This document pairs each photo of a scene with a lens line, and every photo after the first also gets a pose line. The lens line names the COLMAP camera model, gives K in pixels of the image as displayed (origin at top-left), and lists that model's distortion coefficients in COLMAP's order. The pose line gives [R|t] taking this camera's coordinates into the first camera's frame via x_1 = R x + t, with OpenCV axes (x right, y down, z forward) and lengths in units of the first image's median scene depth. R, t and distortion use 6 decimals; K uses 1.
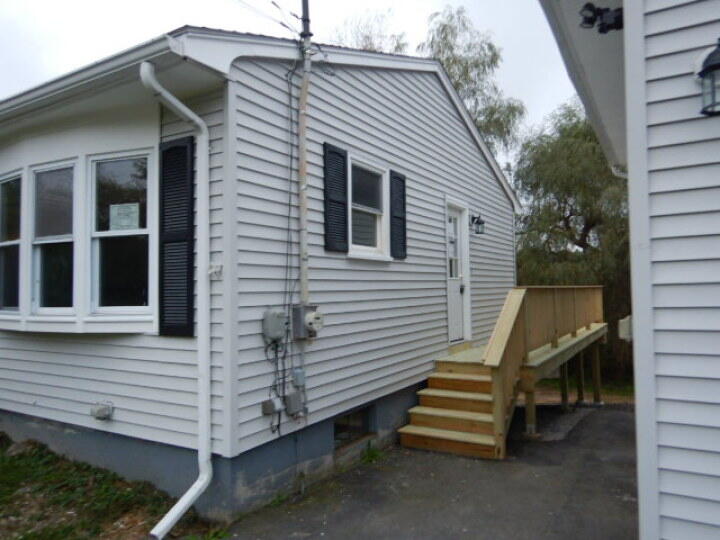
lens RADIAL K [[508.8, 0, 360.0], [0, 508.8, 270.0], [0, 0, 1]] dist [-0.001823, -0.000025]
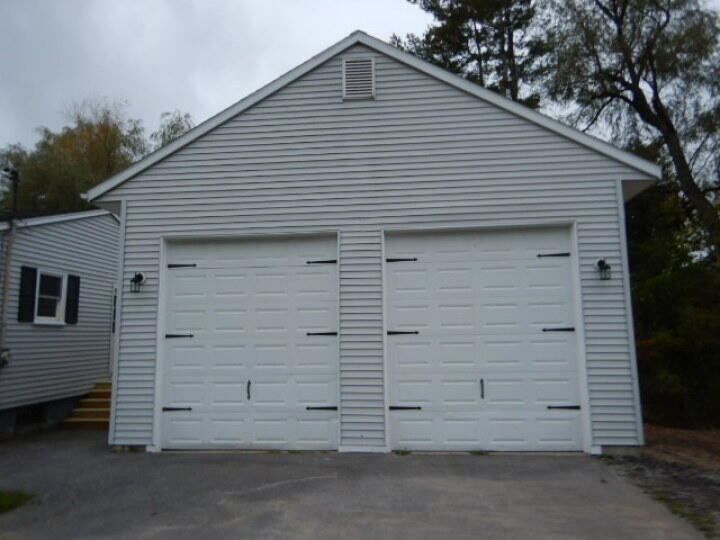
lens RADIAL K [[517.5, 0, 359.3], [0, 517.5, 265.4], [0, 0, 1]] dist [0.002550, 0.000303]
pose [[0.900552, 0.056481, 0.431064, 0.211191], [-0.010081, 0.993971, -0.109176, -0.039727], [-0.434632, 0.093973, 0.895692, -1.199995]]
